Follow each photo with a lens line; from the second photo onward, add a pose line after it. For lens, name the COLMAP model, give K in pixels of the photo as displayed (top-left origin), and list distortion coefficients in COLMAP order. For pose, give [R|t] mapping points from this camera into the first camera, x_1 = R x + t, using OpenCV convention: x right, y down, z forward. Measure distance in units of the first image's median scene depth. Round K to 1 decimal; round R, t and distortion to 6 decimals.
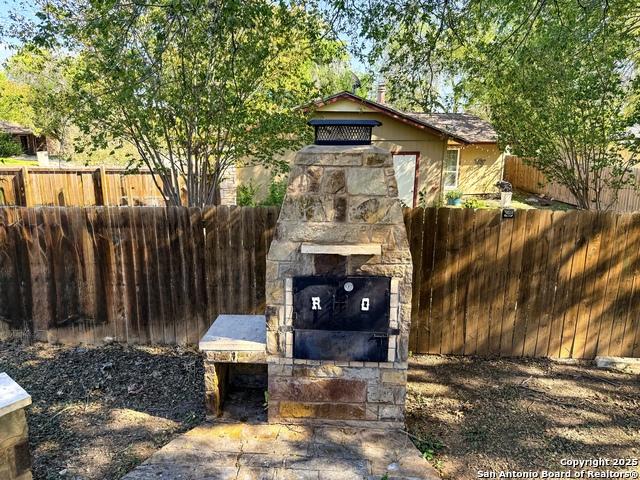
lens RADIAL K [[448.8, 0, 320.0], [0, 448.8, 240.0], [0, 0, 1]] dist [0.065767, -0.086655]
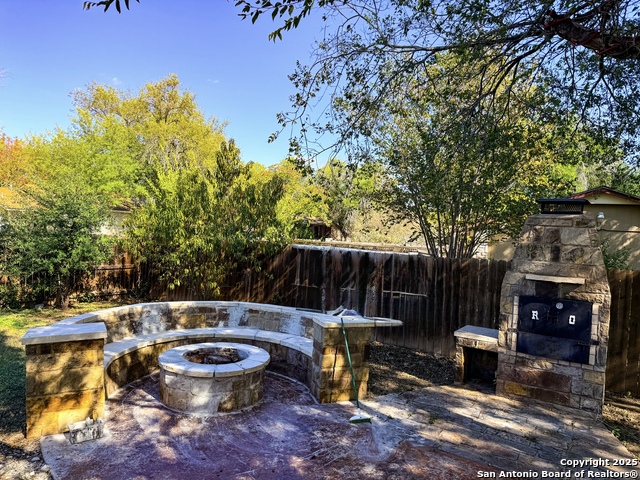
lens RADIAL K [[448.8, 0, 320.0], [0, 448.8, 240.0], [0, 0, 1]] dist [0.065767, -0.086655]
pose [[0.856535, 0.043044, -0.514290, 0.142029], [-0.150477, 0.974046, -0.169090, 0.254187], [0.493664, 0.222220, 0.840782, -0.681187]]
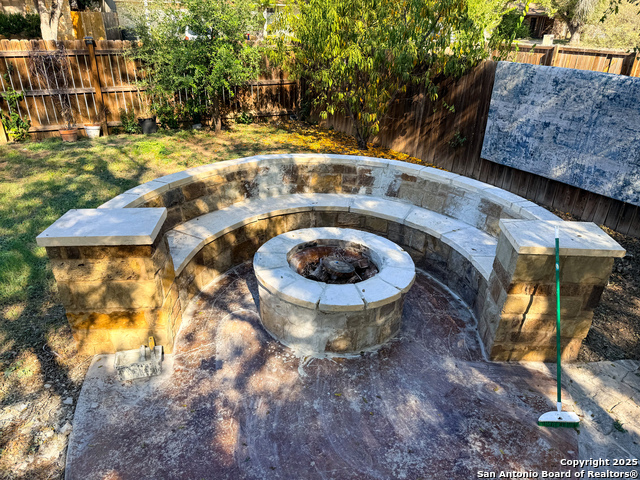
lens RADIAL K [[445.7, 0, 321.8], [0, 445.7, 240.2], [0, 0, 1]] dist [0.105457, -0.130793]
pose [[0.585444, 0.368447, -0.722151, -0.206231], [-0.198590, 0.928798, 0.312884, 0.090492], [0.786014, -0.039763, 0.616929, -0.165946]]
